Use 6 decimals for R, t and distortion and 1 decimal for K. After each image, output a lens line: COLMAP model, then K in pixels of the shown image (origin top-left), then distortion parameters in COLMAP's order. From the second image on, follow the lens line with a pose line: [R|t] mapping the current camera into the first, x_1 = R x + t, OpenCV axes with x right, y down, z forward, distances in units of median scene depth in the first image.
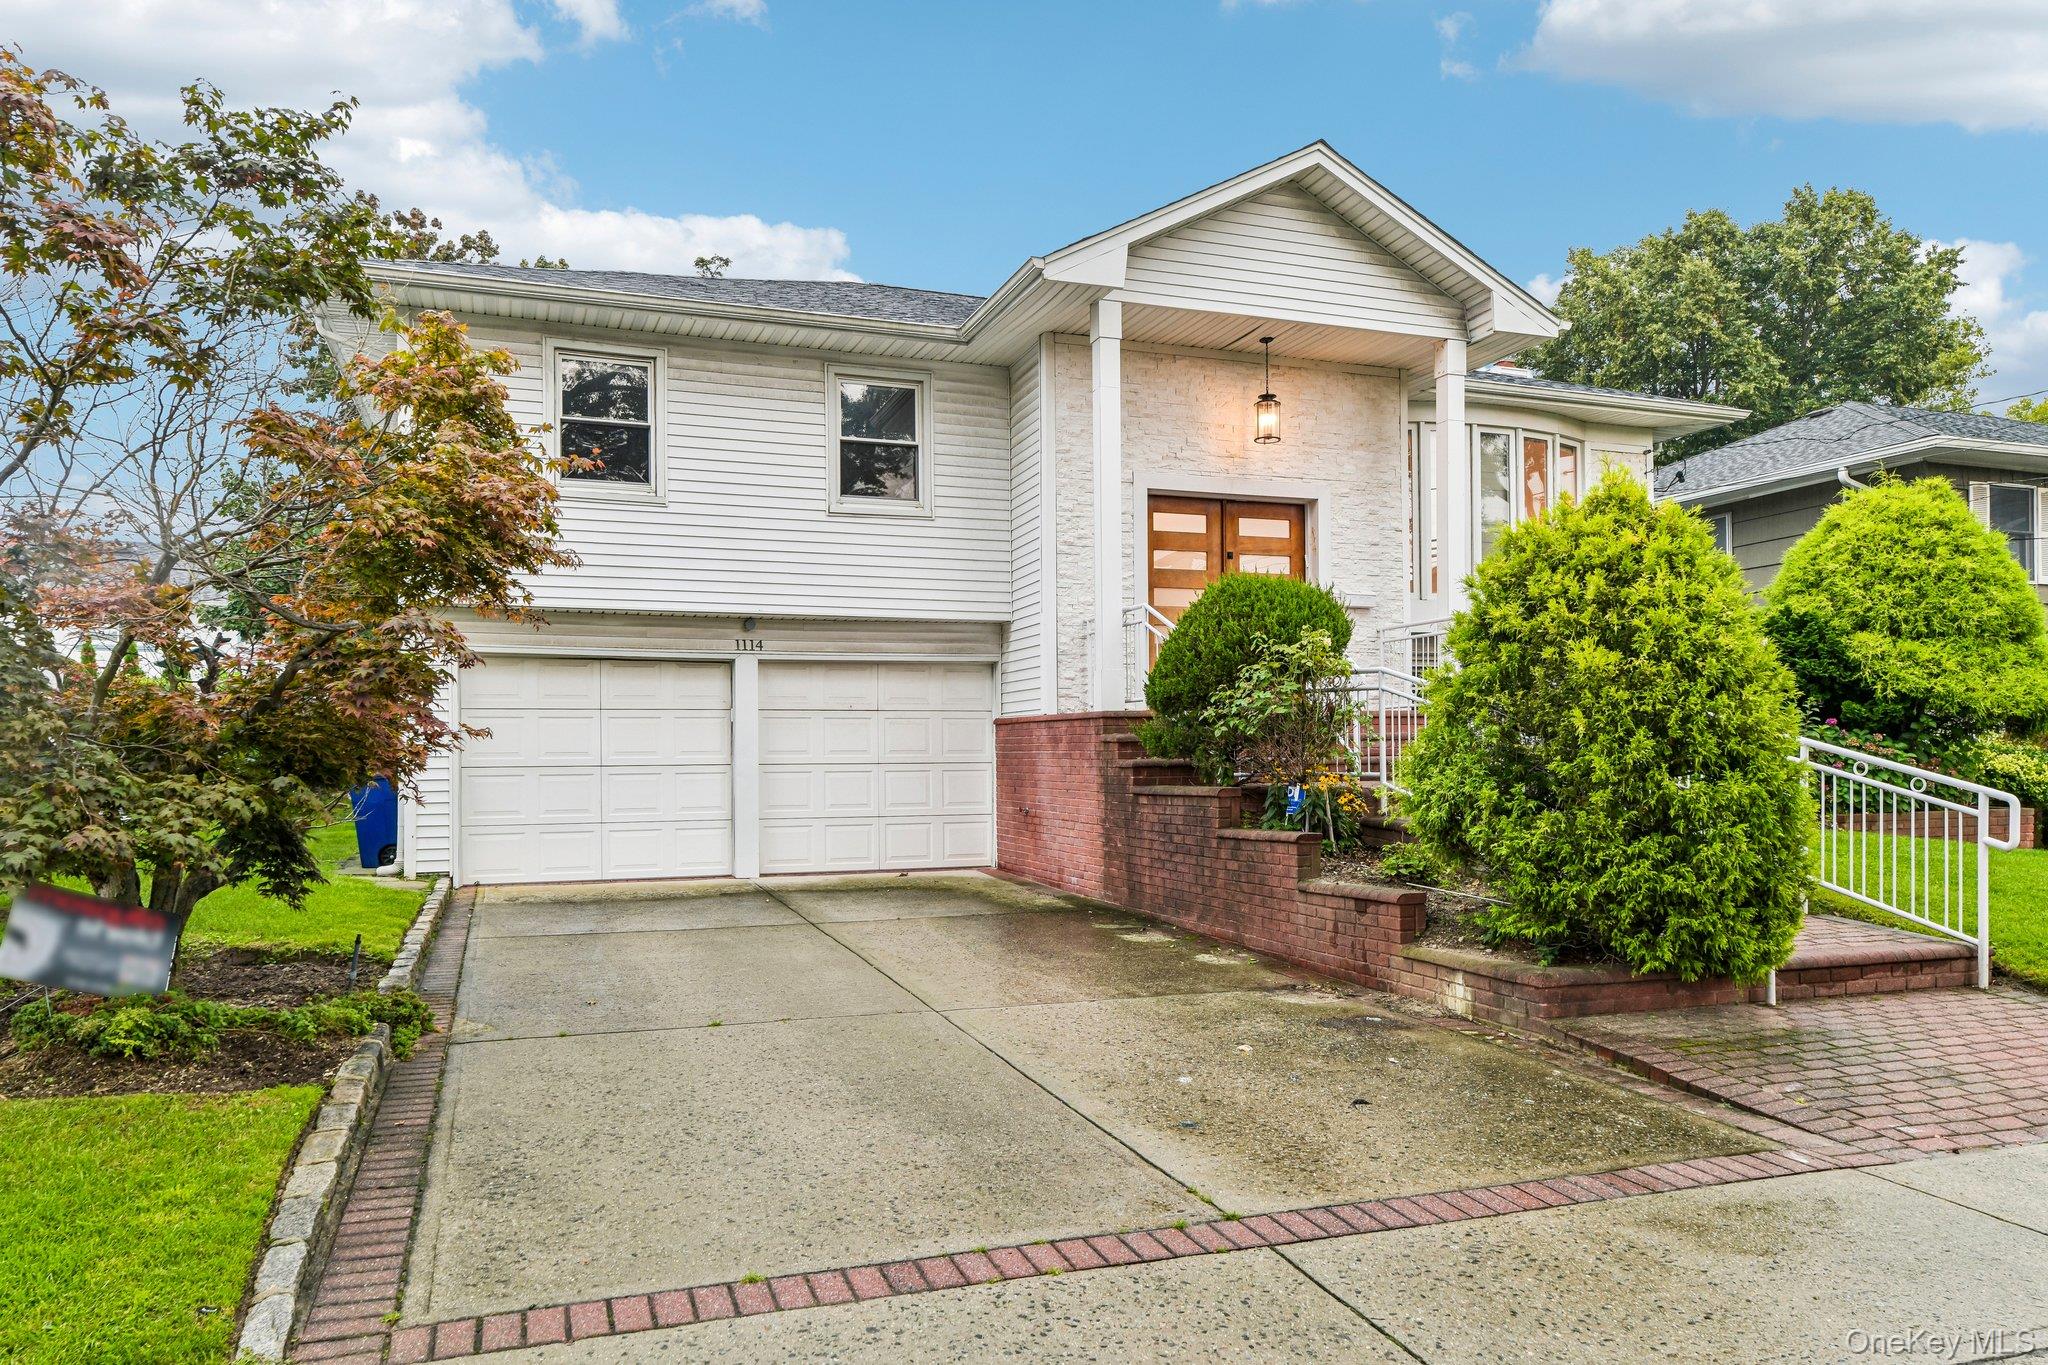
lens RADIAL K [[1379.0, 0, 1024.0], [0, 1379.0, 682.5], [0, 0, 1]] dist [0.004560, -0.001644]
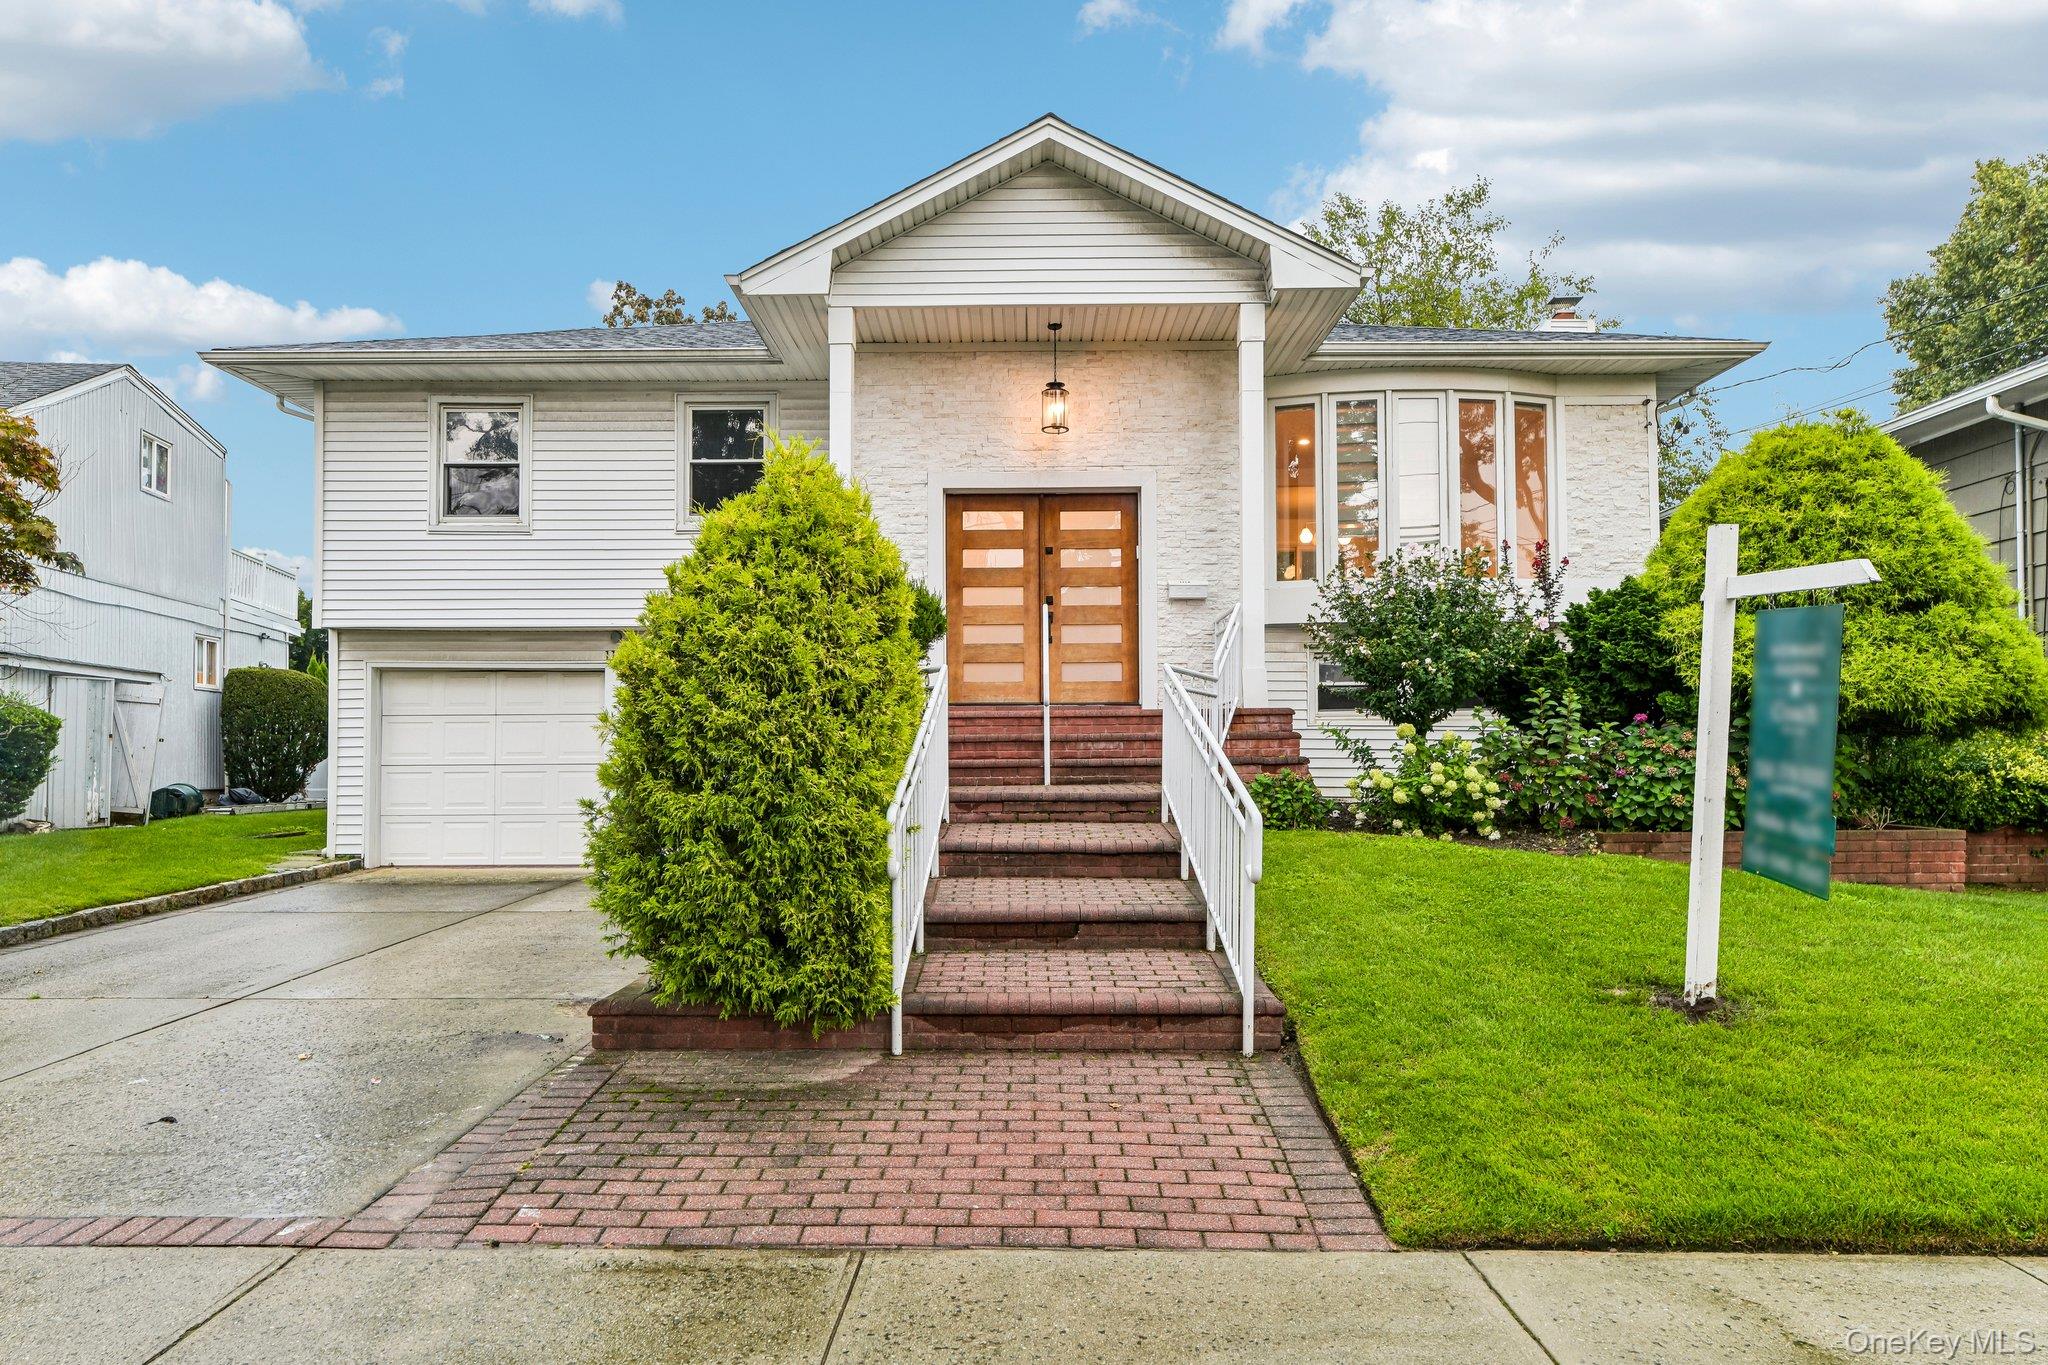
lens RADIAL K [[1297.4, 0, 1020.4], [0, 1297.4, 674.9], [0, 0, 1]] dist [0.004697, 0.002779]
pose [[0.938536, -0.020023, -0.344599, 0.466244], [0.018370, 0.999799, -0.008062, 0.002795], [0.344691, 0.001236, 0.938715, 0.138849]]
